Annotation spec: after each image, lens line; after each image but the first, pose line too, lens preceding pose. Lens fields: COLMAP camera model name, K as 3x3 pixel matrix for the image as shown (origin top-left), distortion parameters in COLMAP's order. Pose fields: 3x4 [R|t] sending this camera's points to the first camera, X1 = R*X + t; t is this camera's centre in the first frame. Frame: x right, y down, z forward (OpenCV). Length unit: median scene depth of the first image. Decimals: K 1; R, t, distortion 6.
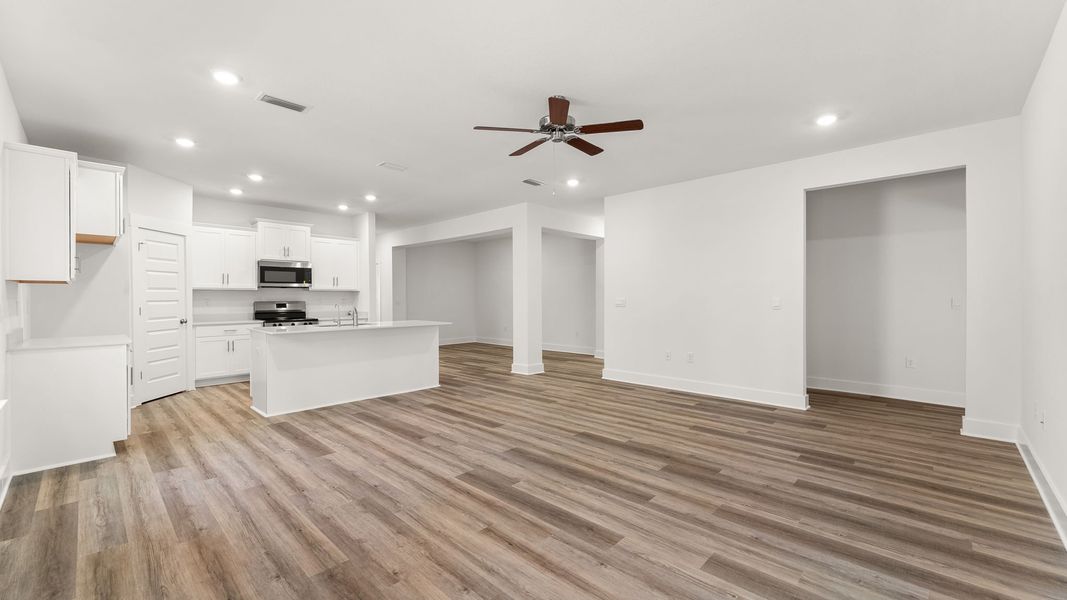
lens RADIAL K [[427.4, 0, 530.9], [0, 427.4, 297.2], [0, 0, 1]] dist [0.002260, 0.000100]
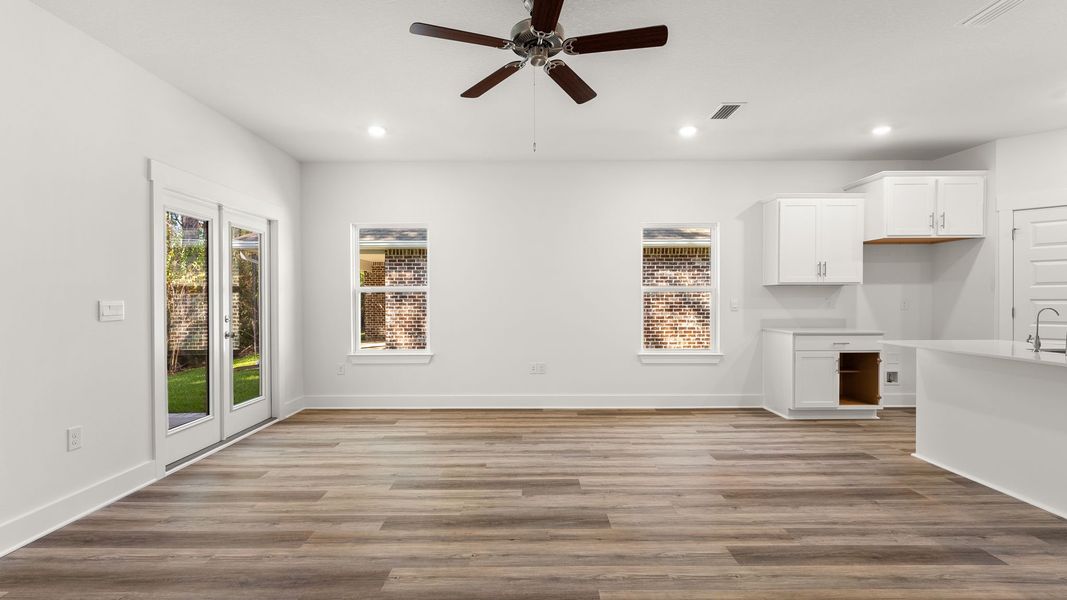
lens RADIAL K [[478.1, 0, 533.1], [0, 478.1, 304.8], [0, 0, 1]] dist [-0.000454, -0.000488]
pose [[-0.716320, 0.013763, -0.697637, 0.523592], [0.005794, 0.999888, 0.013776, 0.001130], [0.697748, 0.005826, -0.716319, 1.355860]]
